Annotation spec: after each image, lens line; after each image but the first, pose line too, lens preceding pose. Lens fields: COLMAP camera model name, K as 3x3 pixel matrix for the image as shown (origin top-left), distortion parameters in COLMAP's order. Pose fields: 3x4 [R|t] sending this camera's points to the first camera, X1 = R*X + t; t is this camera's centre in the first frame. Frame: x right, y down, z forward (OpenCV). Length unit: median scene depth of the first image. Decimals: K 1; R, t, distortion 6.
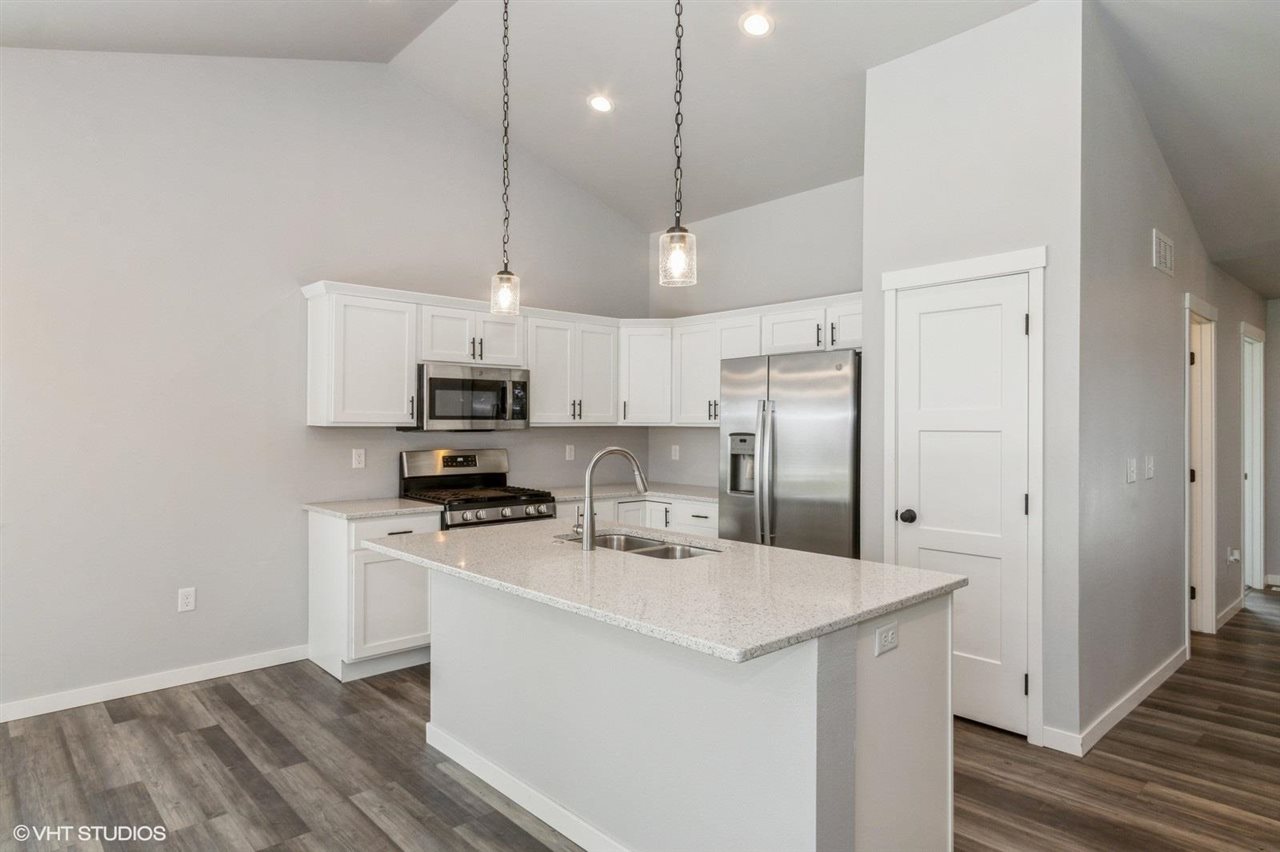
lens RADIAL K [[731.6, 0, 640.0], [0, 731.6, 426.0], [0, 0, 1]] dist [0.002291, 0.001862]
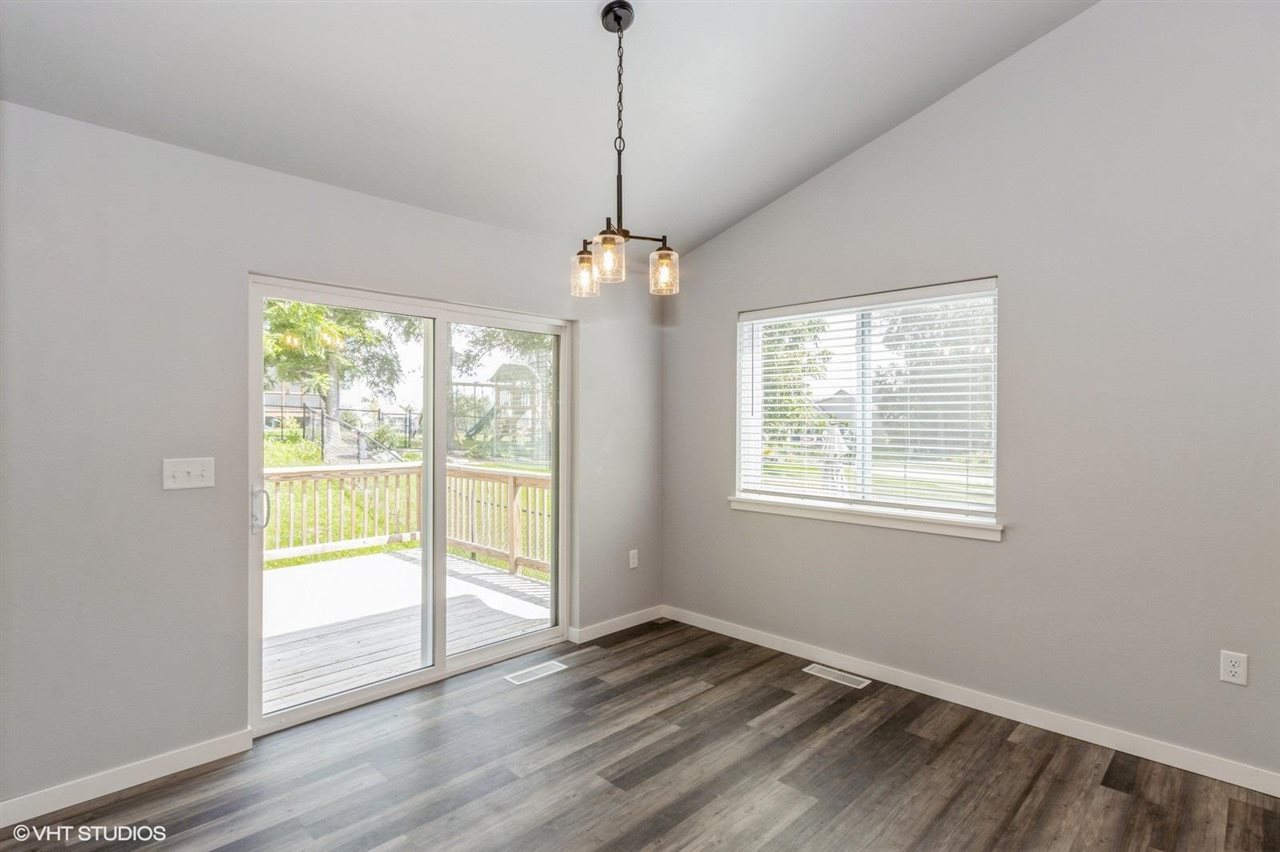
lens RADIAL K [[639.8, 0, 639.2], [0, 639.8, 422.4], [0, 0, 1]] dist [0.000212, 0.000620]
pose [[0.046636, -0.000440, -0.998912, -0.012382], [-0.008938, 0.999960, -0.000858, 0.000327], [0.998872, 0.008968, 0.046630, 0.352417]]
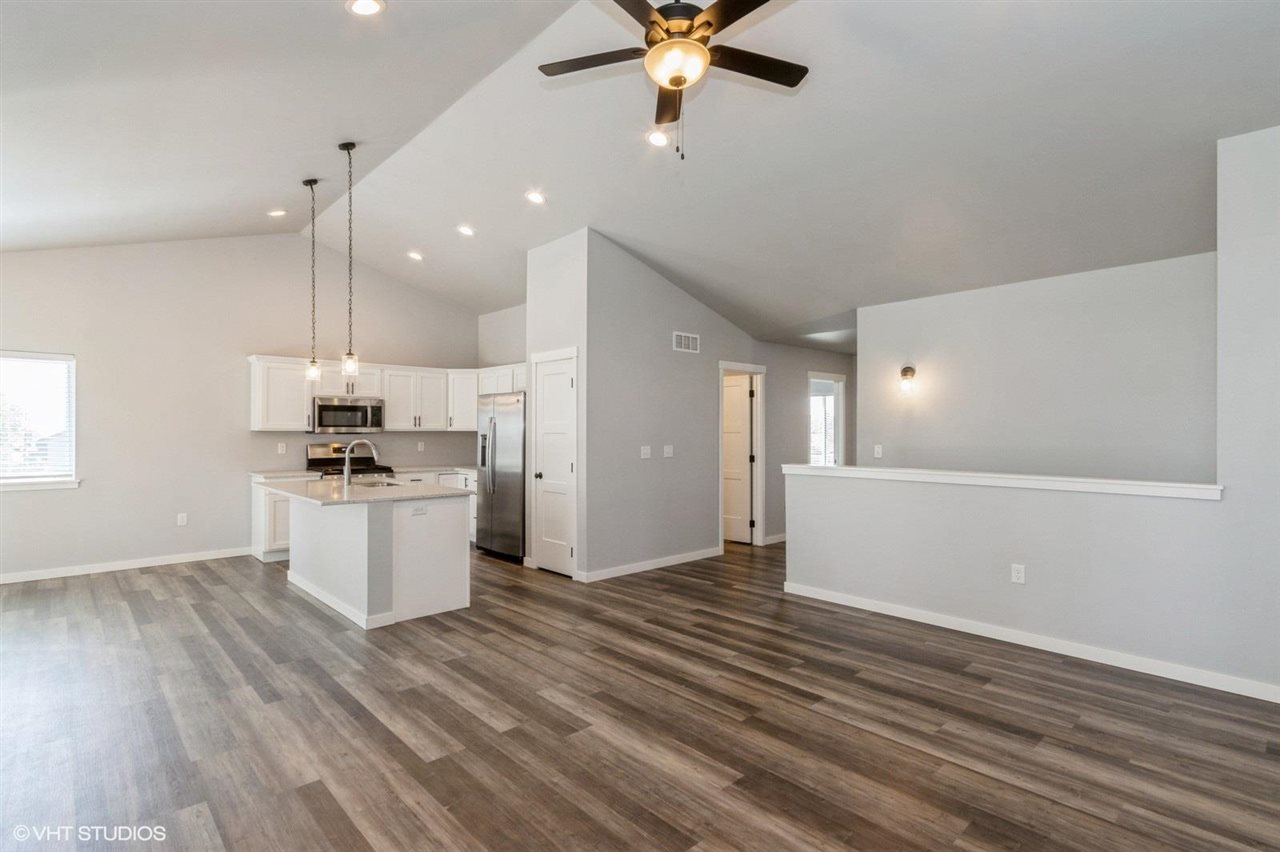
lens RADIAL K [[615.8, 0, 636.8], [0, 615.8, 430.3], [0, 0, 1]] dist [0.001010, -0.000227]
pose [[0.999982, 0.000596, 0.005934, 0.538619], [-0.000575, 0.999994, -0.003466, 0.004096], [-0.005936, 0.003463, 0.999976, -0.601404]]
